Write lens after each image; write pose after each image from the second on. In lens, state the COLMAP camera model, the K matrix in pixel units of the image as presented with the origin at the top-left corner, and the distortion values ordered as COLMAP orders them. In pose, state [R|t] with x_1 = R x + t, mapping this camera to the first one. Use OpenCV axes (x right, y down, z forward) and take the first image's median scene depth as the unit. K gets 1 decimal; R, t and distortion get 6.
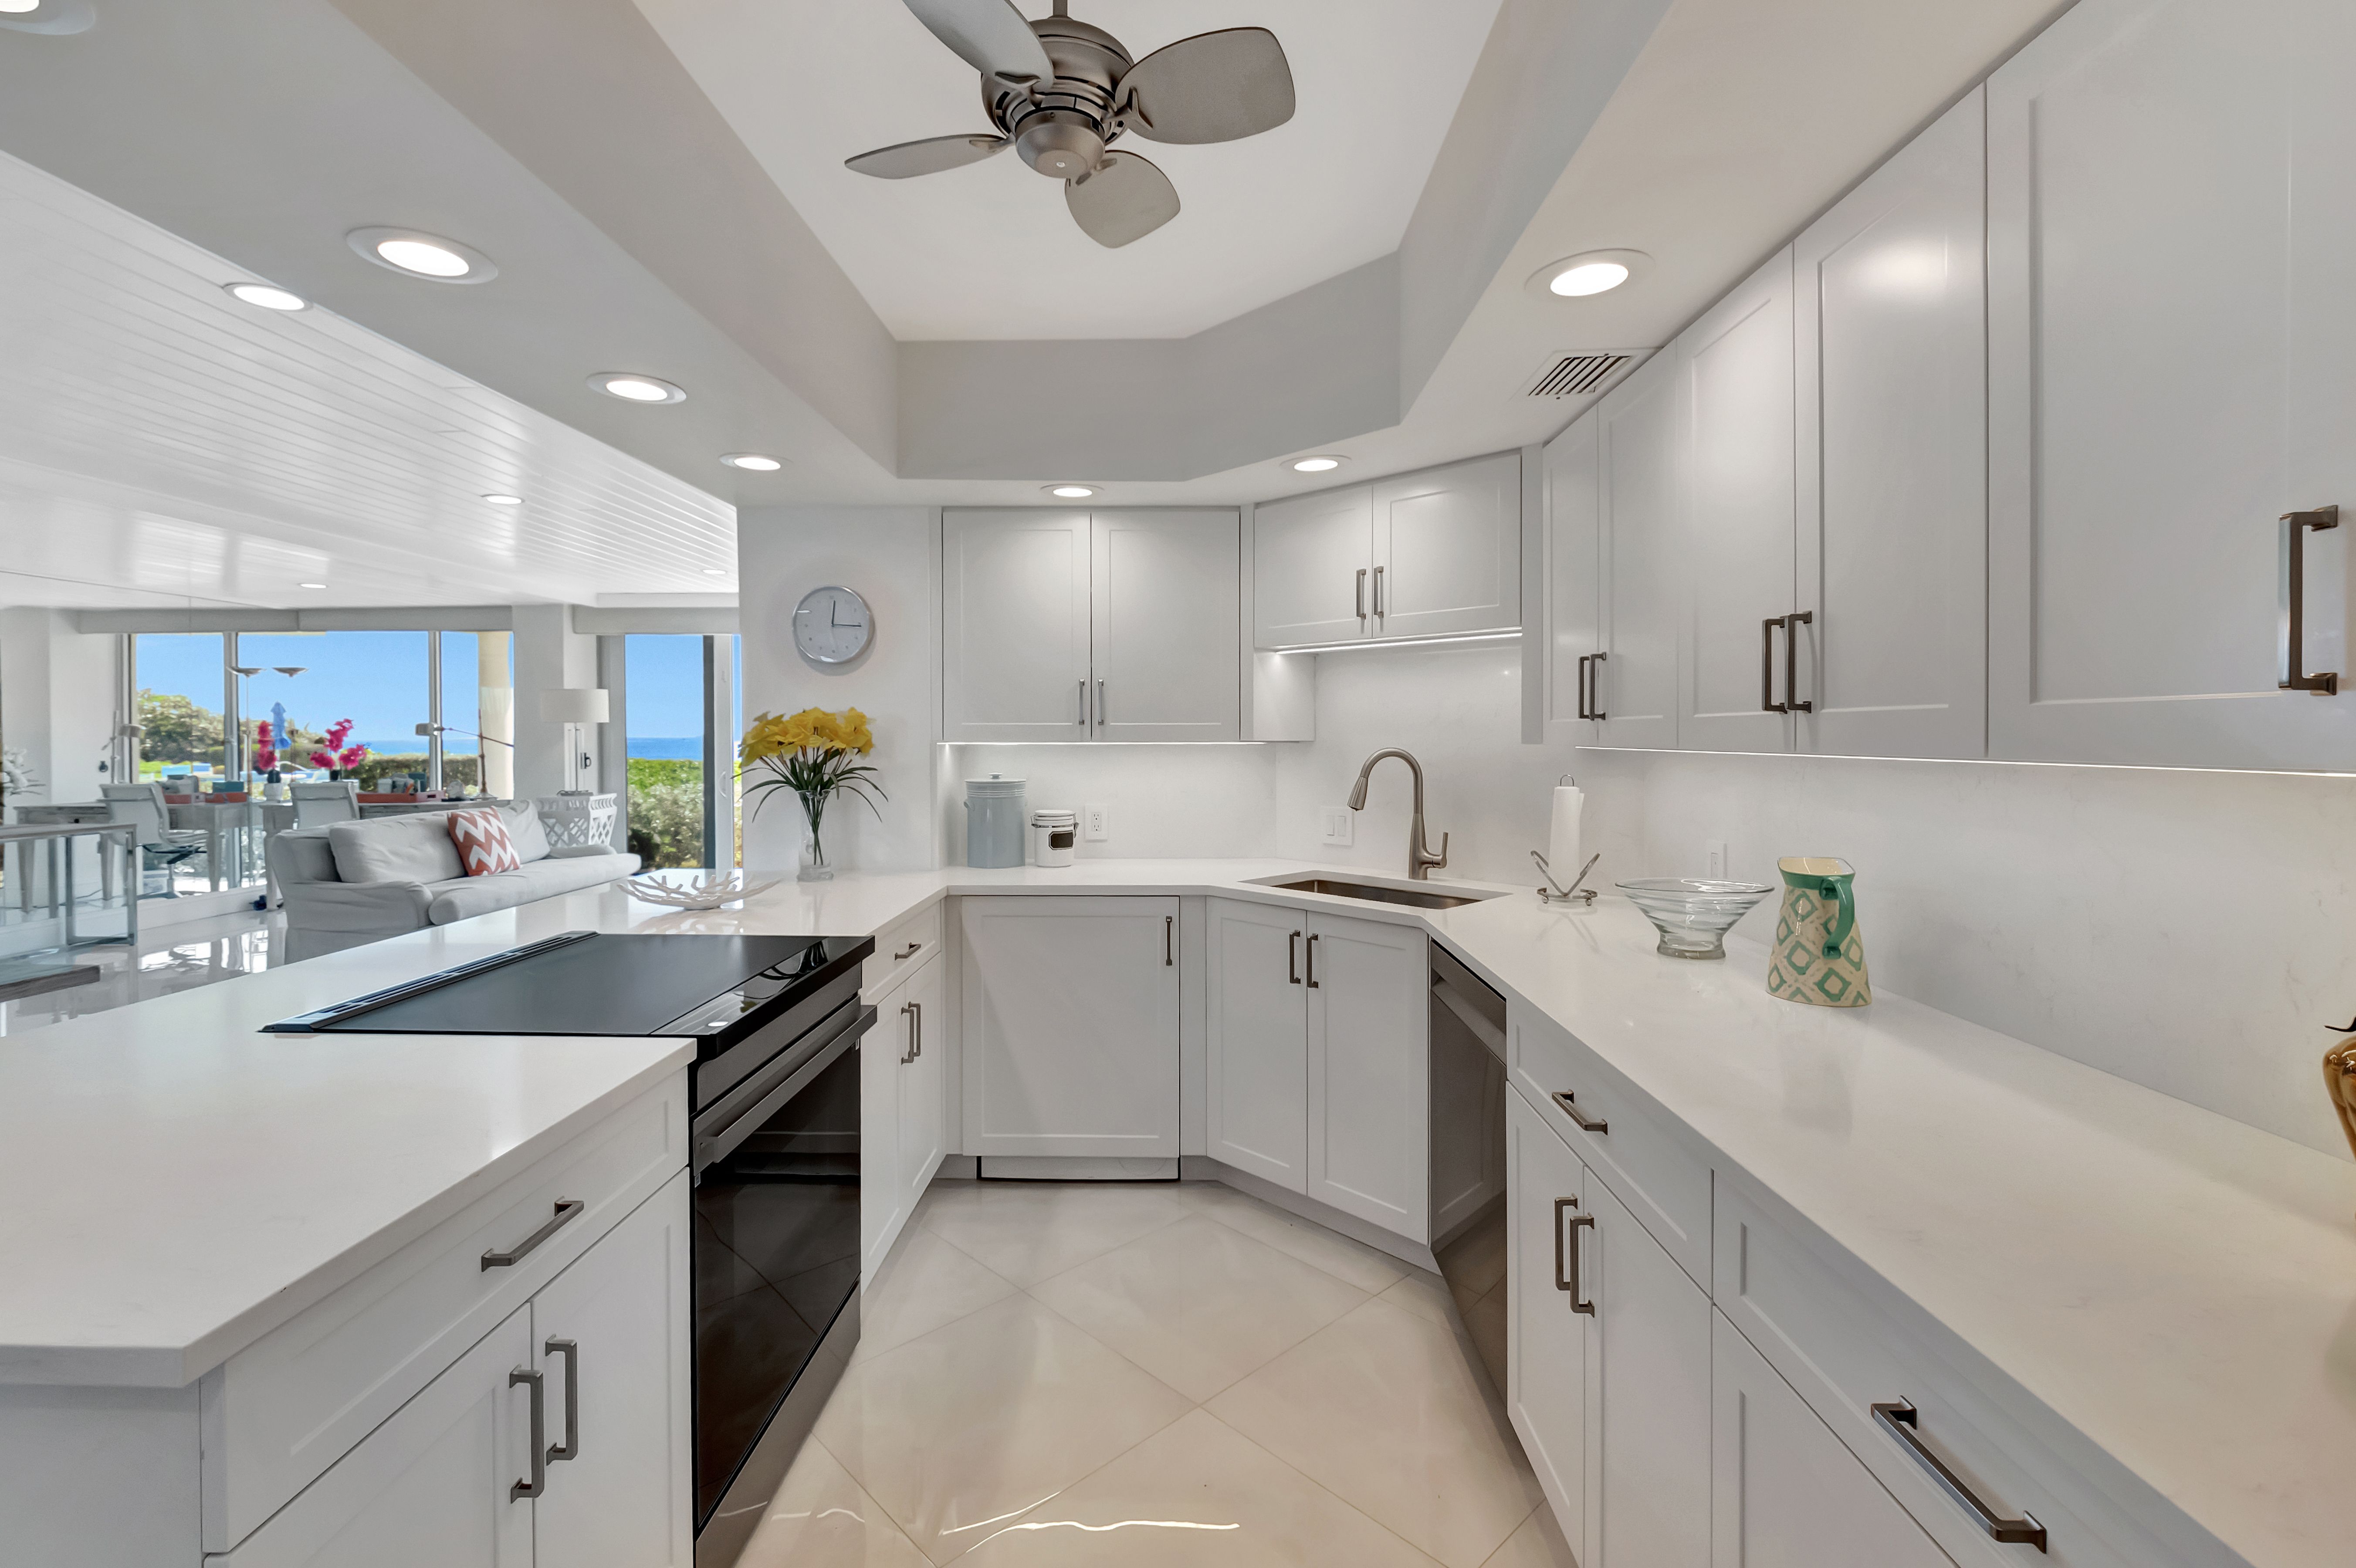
lens RADIAL K [[1061.9, 0, 1155.7], [0, 1061.9, 752.4], [0, 0, 1]] dist [-0.000986, -0.001842]
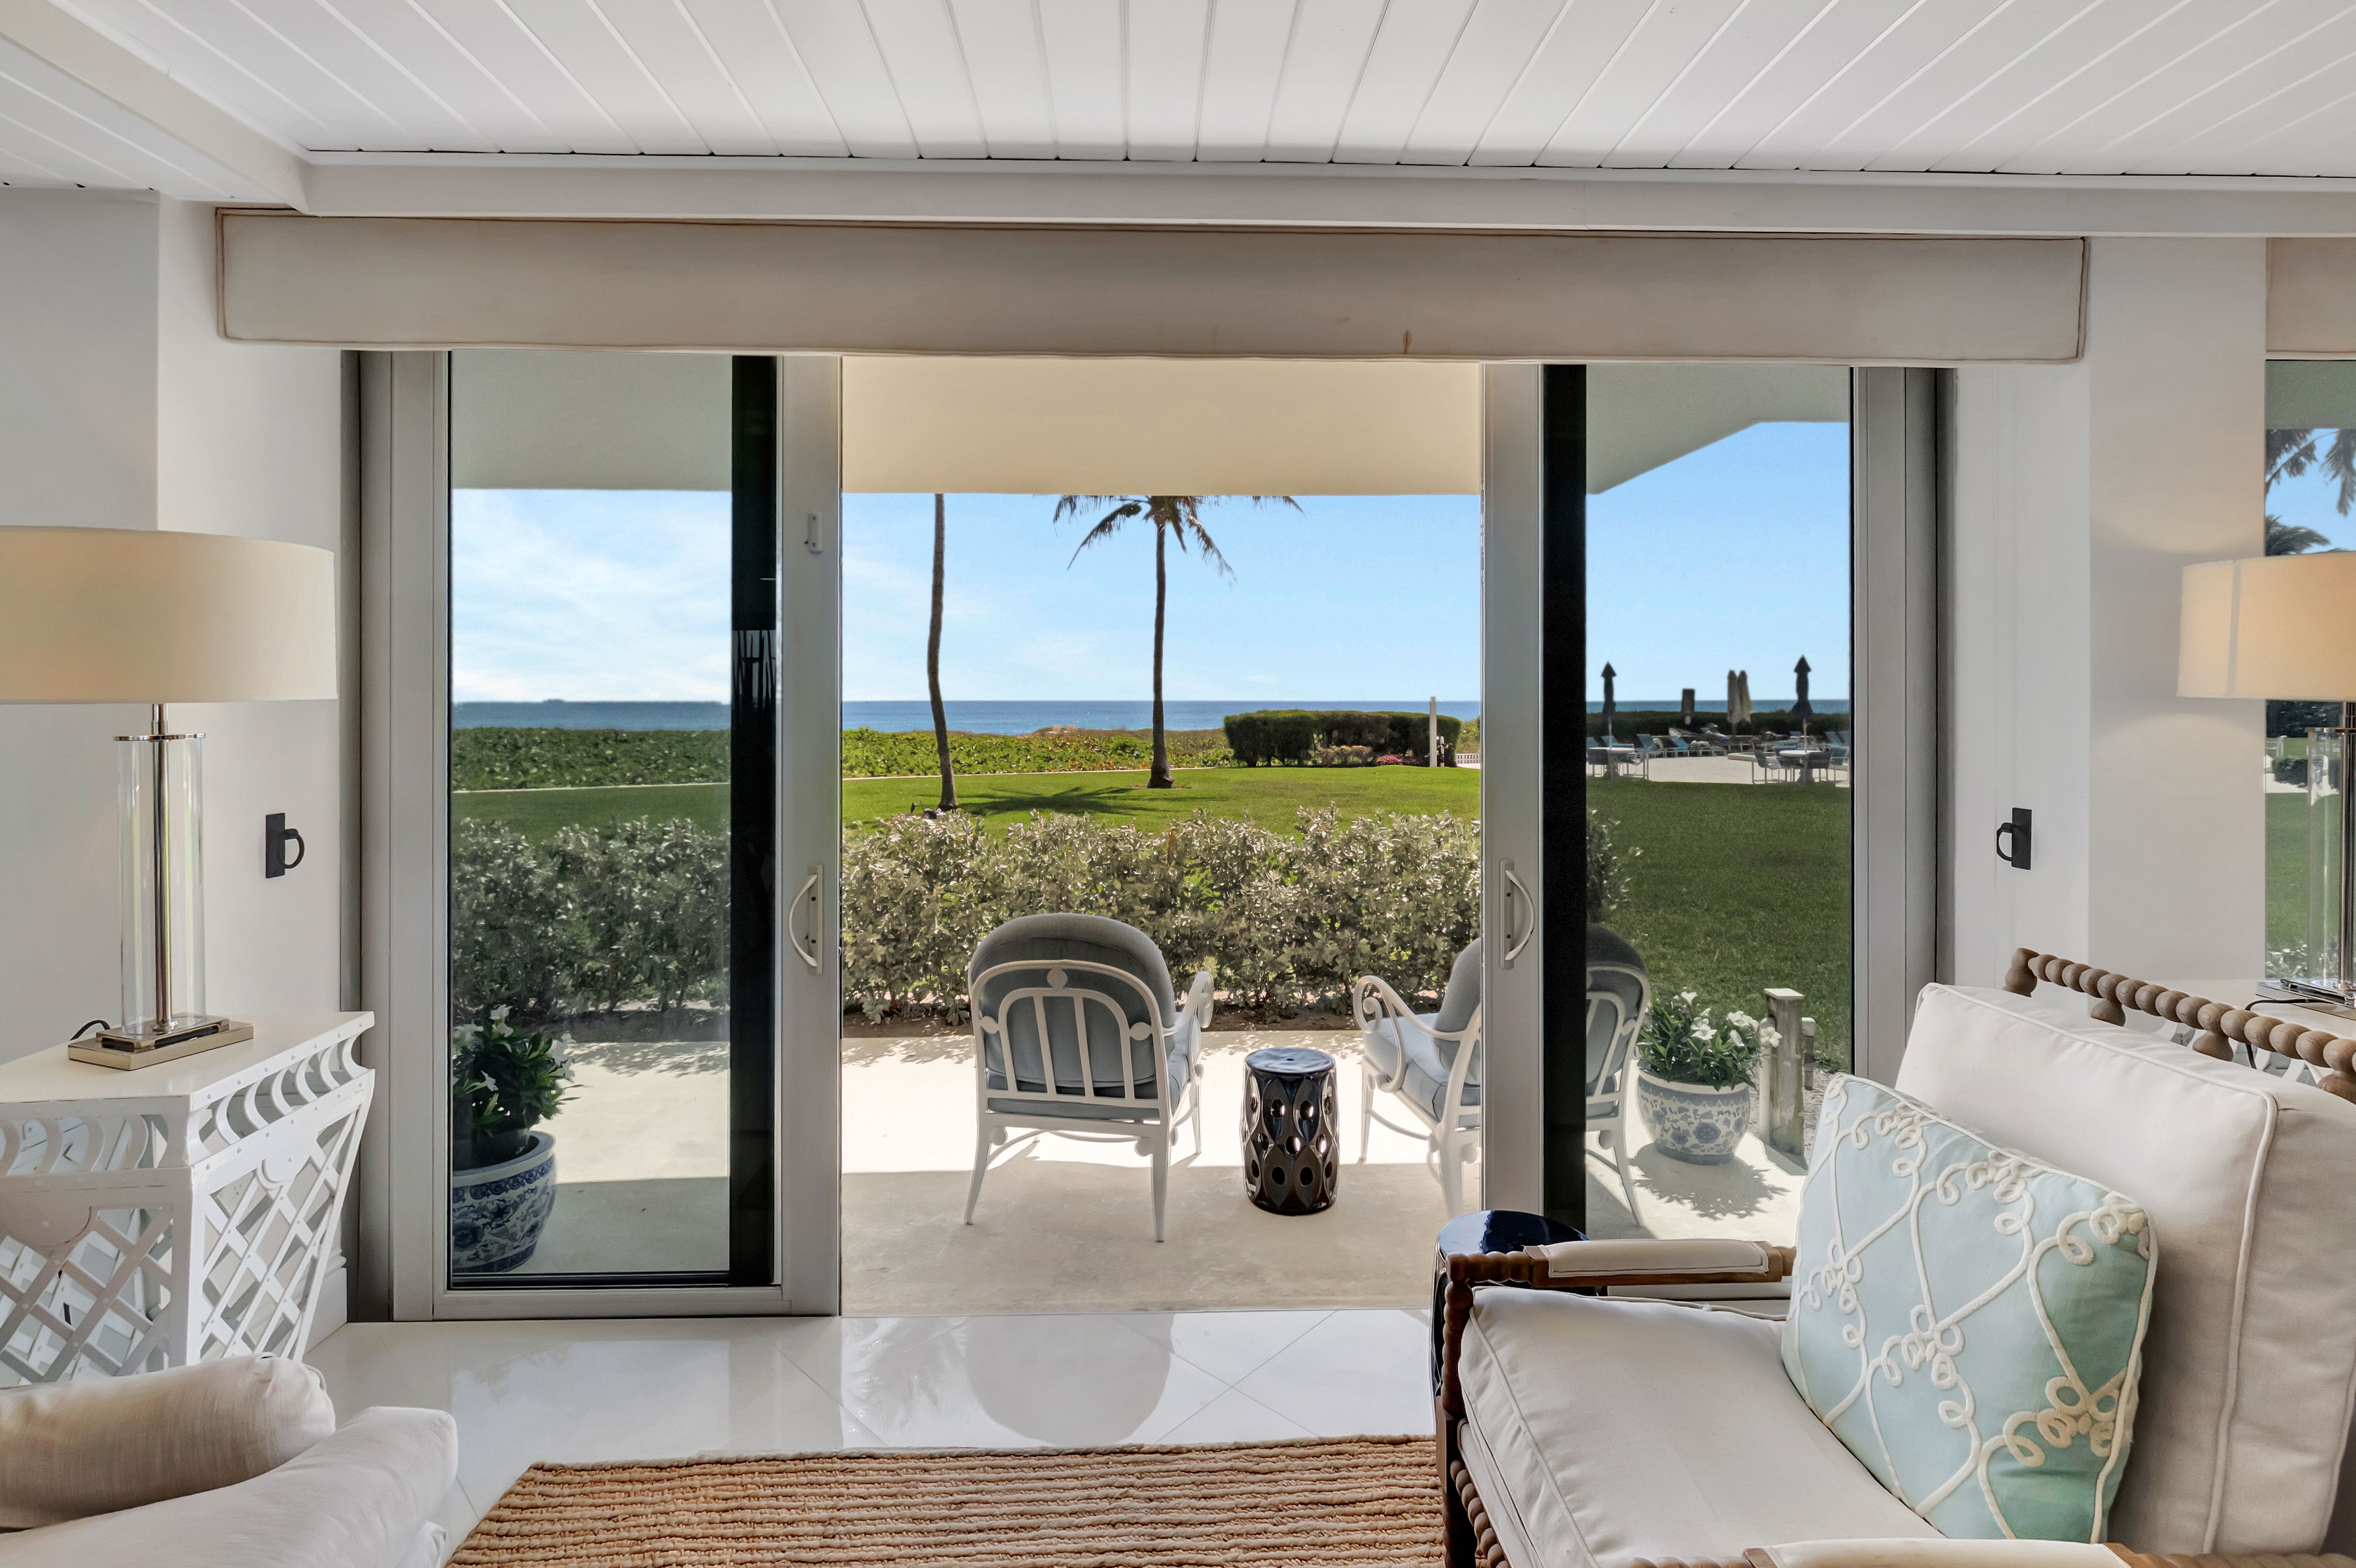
lens RADIAL K [[1061.9, 0, 1166.5], [0, 1061.9, 701.9], [0, 0, 1]] dist [-0.000986, -0.001842]
pose [[0.997541, 0.002496, 0.070037, -0.916152], [-0.001464, 0.999890, -0.014789, -0.062601], [-0.070066, 0.014650, 0.997435, 1.961838]]
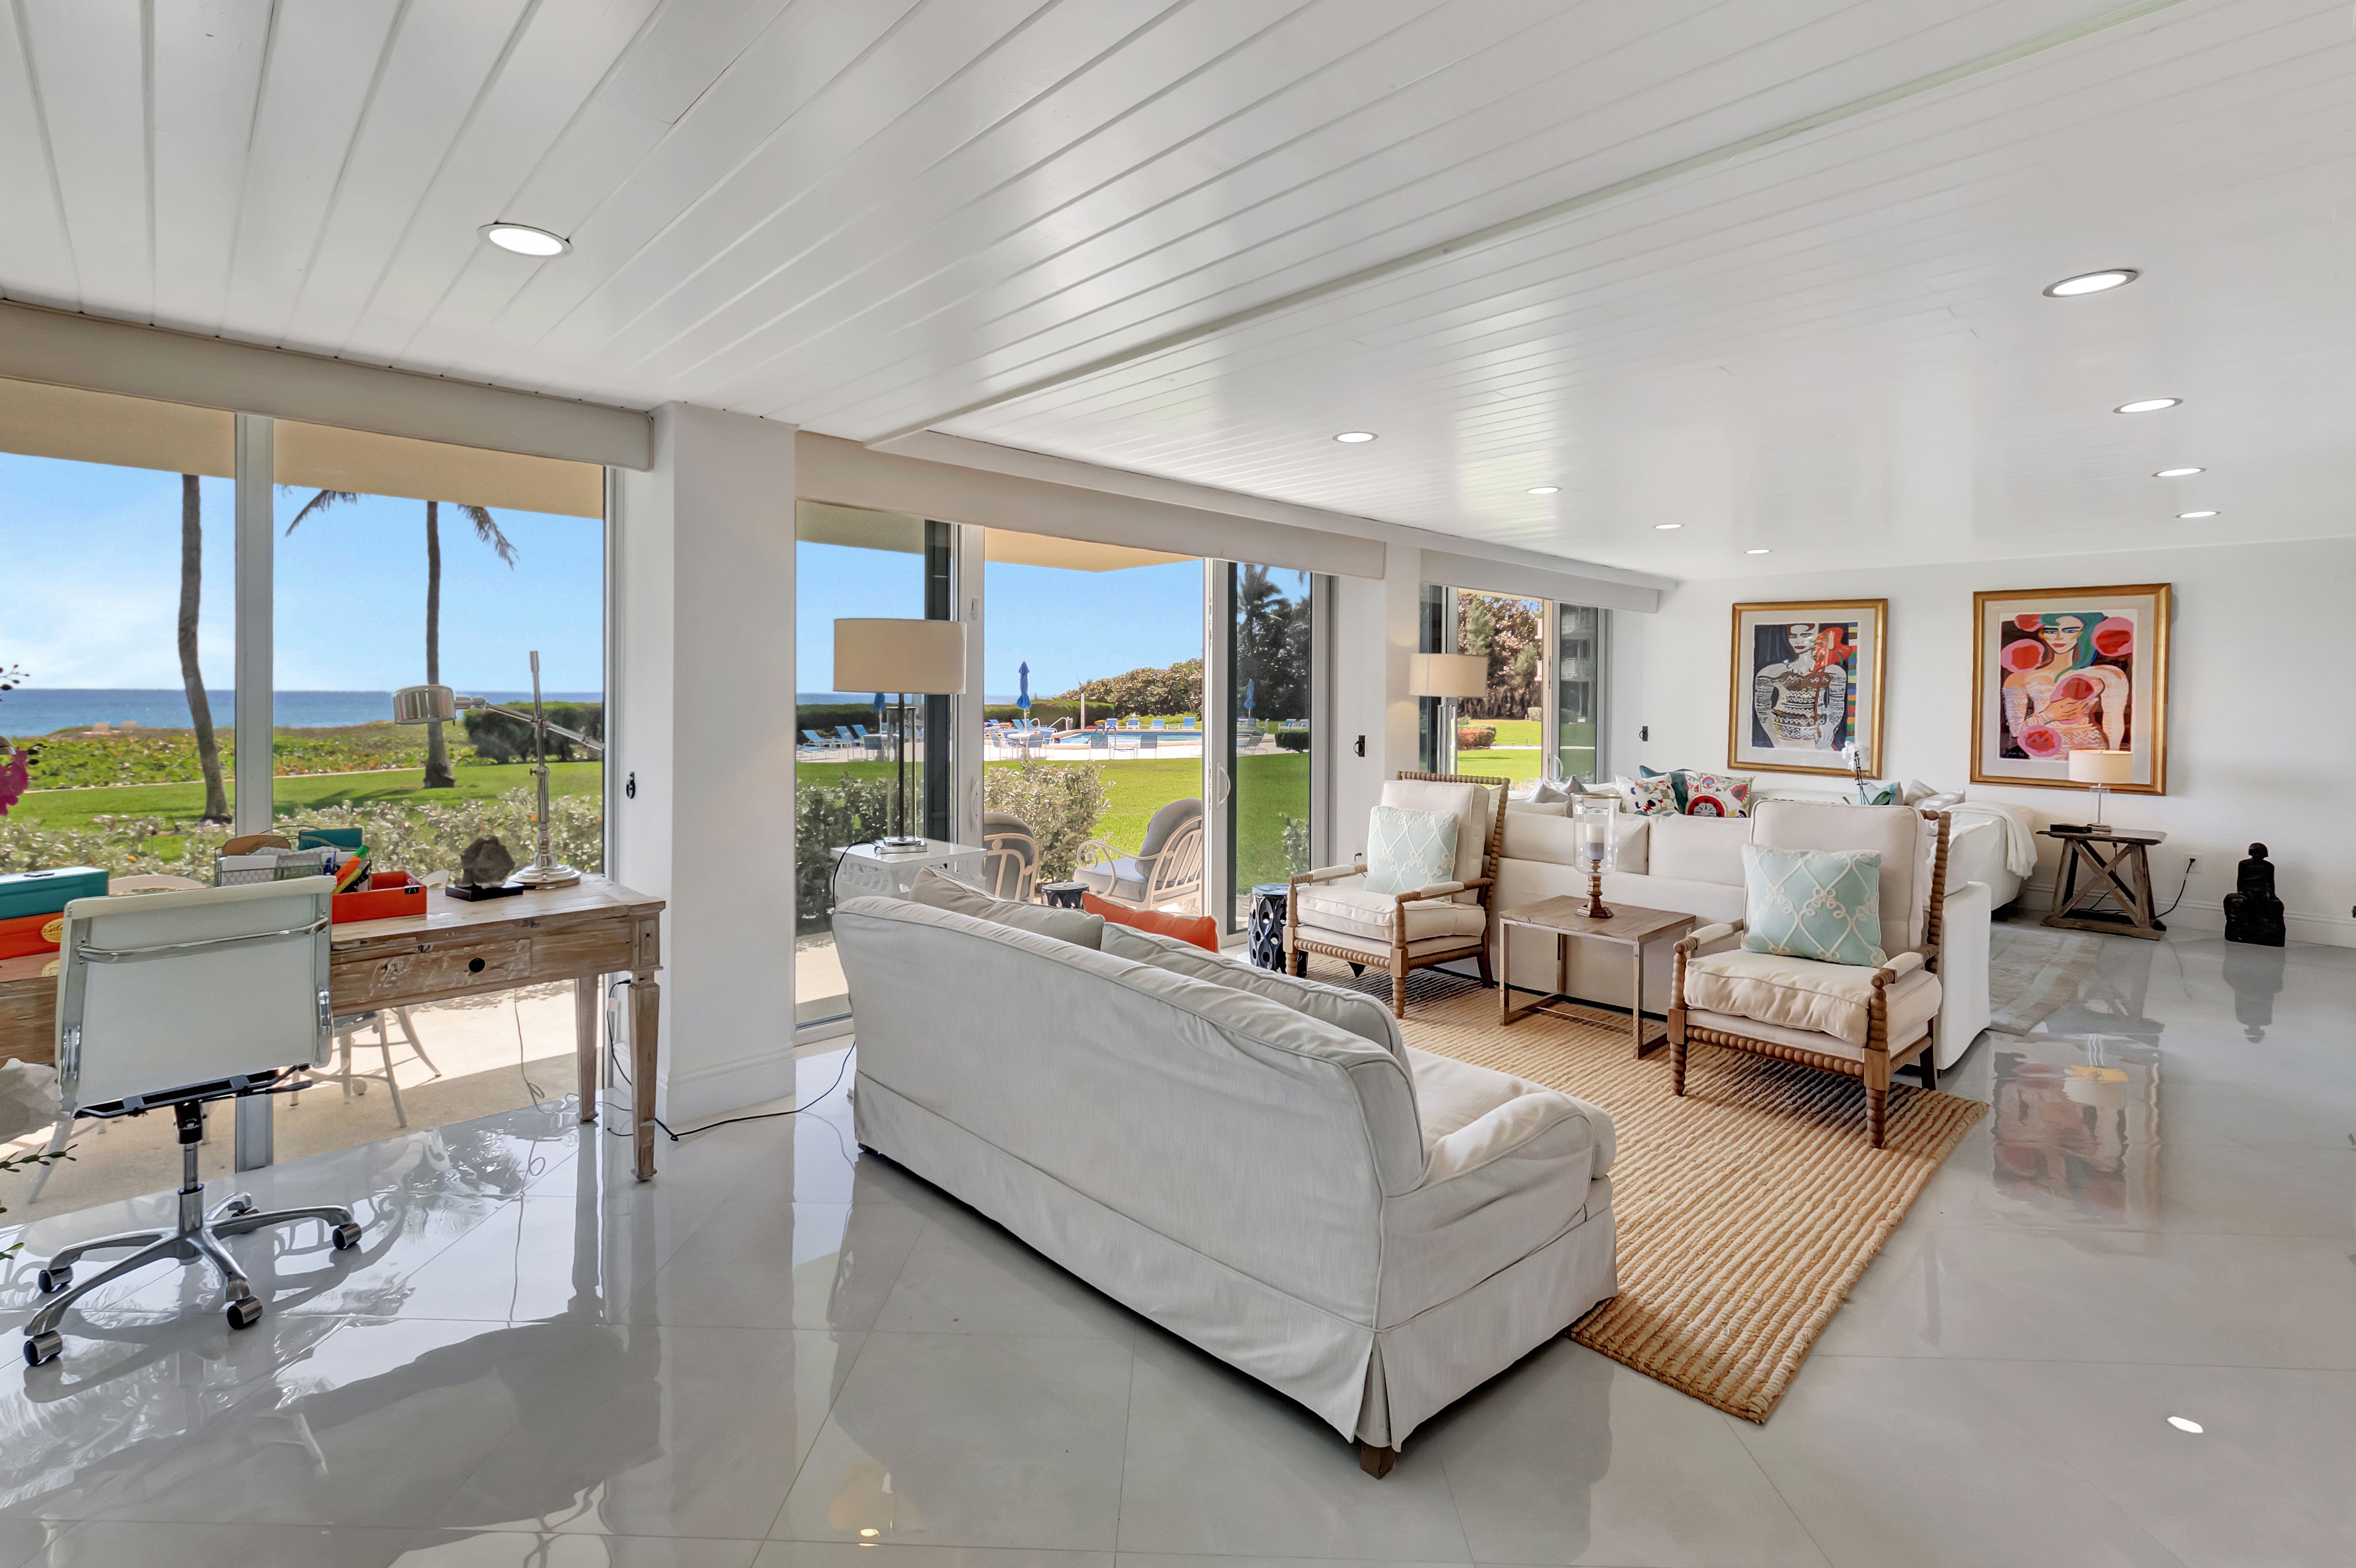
lens RADIAL K [[1061.9, 0, 1135.0], [0, 1061.9, 750.0], [0, 0, 1]] dist [-0.000986, -0.001842]
pose [[0.710242, -0.028972, 0.703361, -2.022174], [0.003472, 0.999285, 0.037655, -0.051853], [-0.703949, -0.024302, 0.709835, 1.509402]]
